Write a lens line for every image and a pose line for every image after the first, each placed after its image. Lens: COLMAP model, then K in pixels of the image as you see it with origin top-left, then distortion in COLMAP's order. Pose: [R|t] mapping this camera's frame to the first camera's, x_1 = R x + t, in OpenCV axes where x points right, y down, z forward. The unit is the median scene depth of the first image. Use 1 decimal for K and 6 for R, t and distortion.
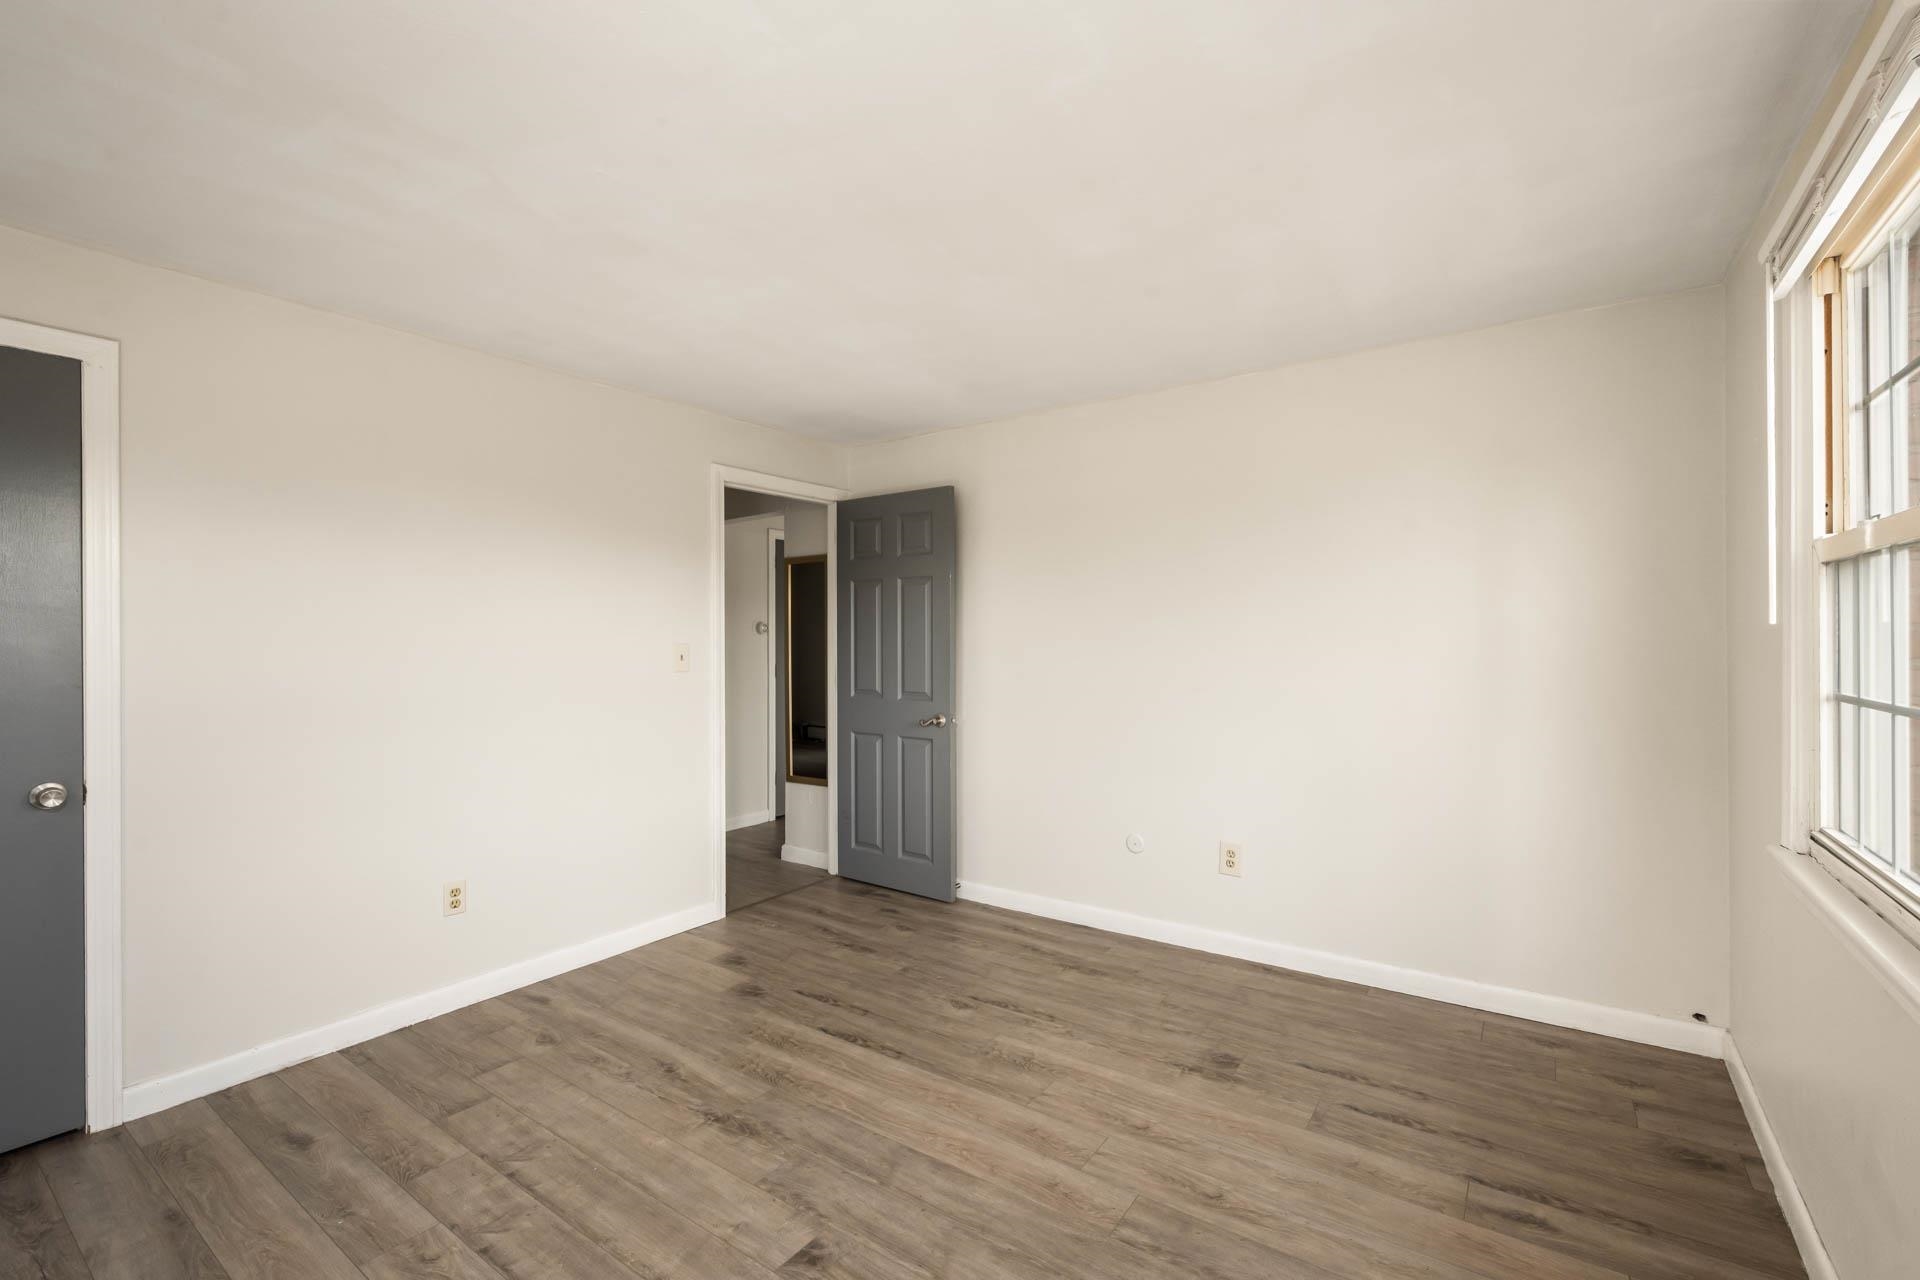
lens RADIAL K [[809.2, 0, 960.0], [0, 809.2, 640.0], [0, 0, 1]] dist [-0.000091, -0.000075]
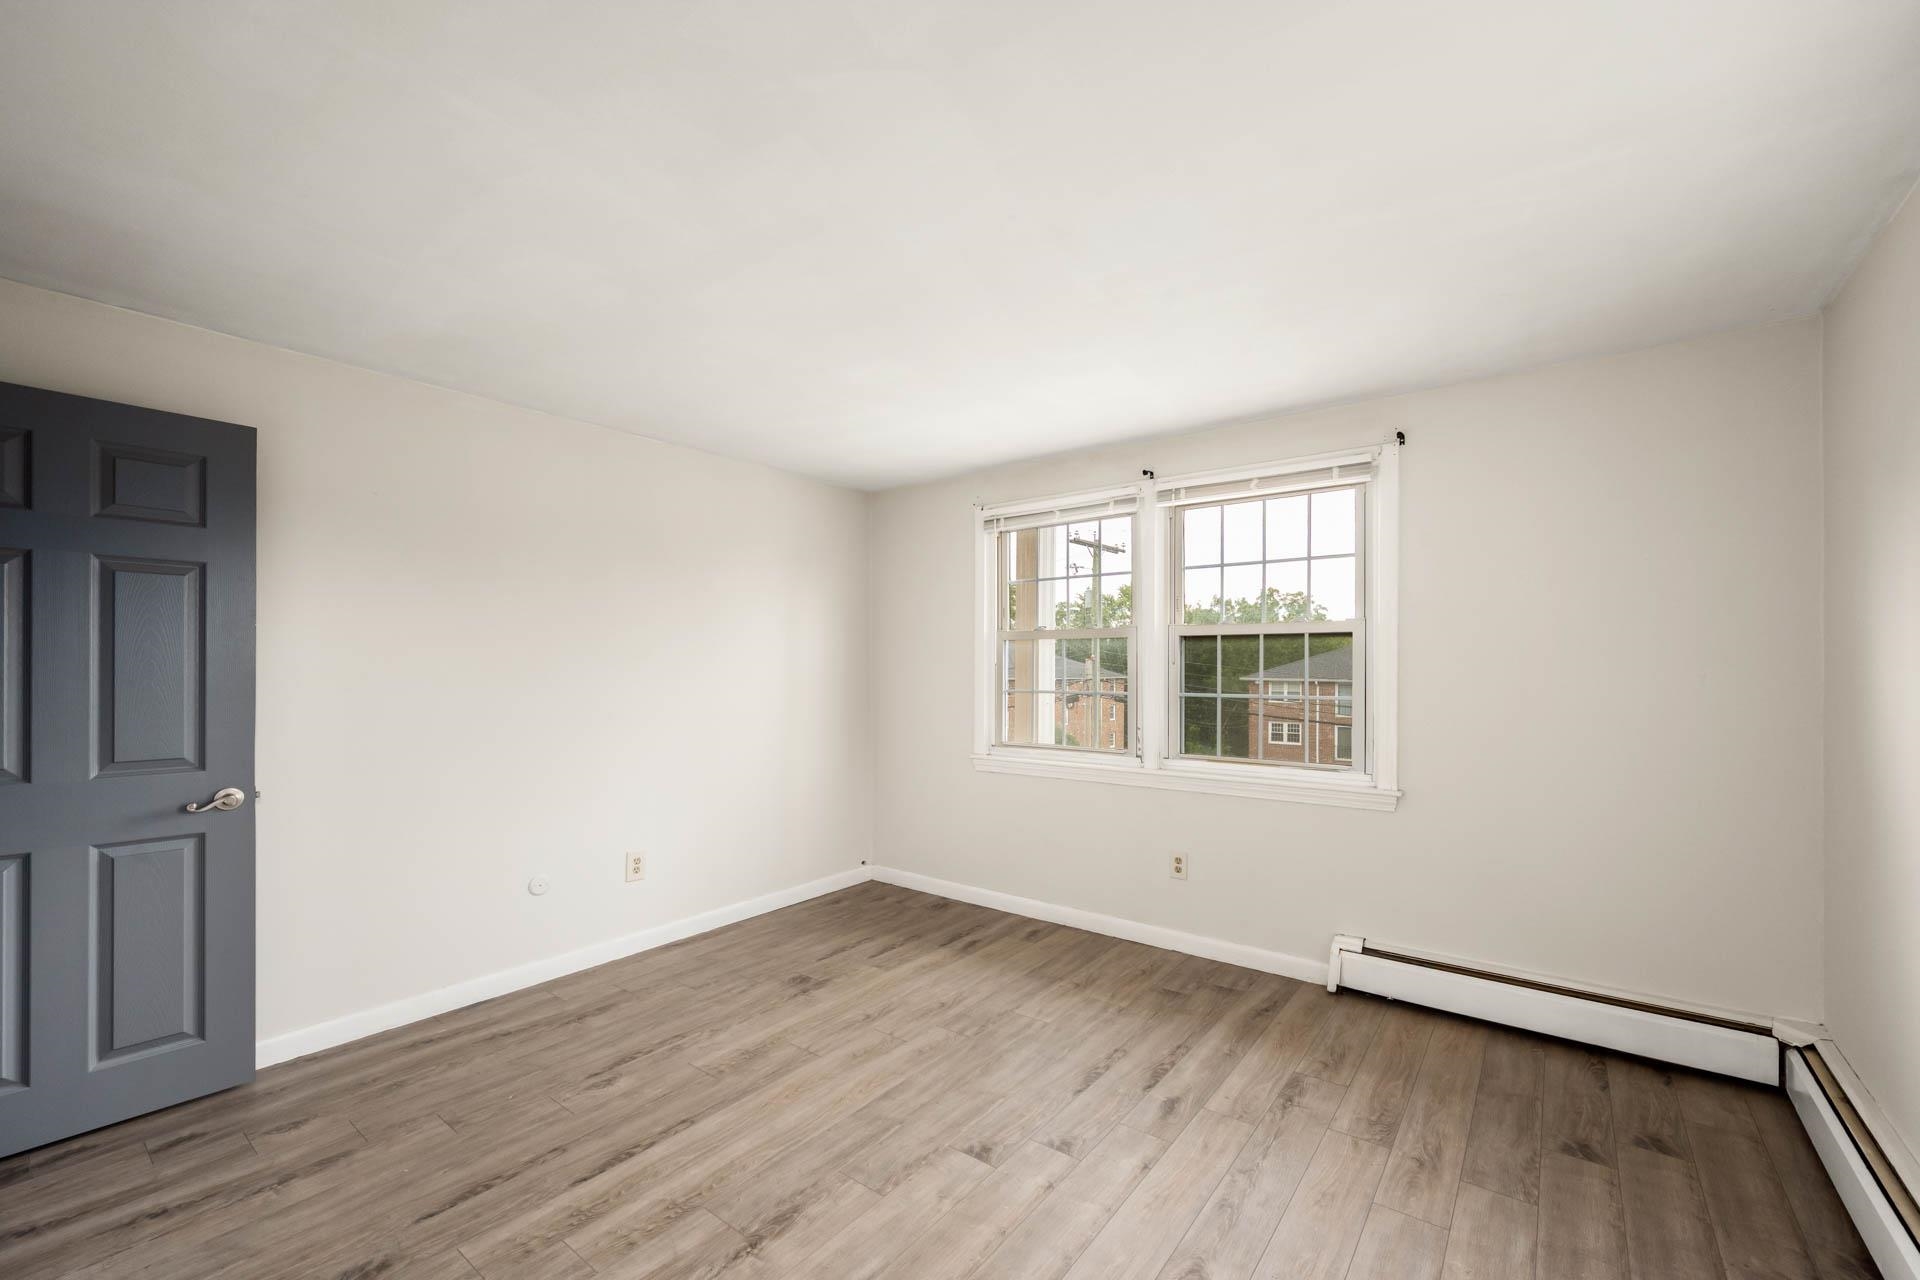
lens RADIAL K [[789.2, 0, 962.7], [0, 789.2, 668.4], [0, 0, 1]] dist [0.001736, 0.000366]
pose [[0.045562, 0.006728, 0.998939, -0.920624], [0.001955, 0.999975, -0.006824, 0.008850], [-0.998960, 0.002264, 0.045547, 0.627141]]
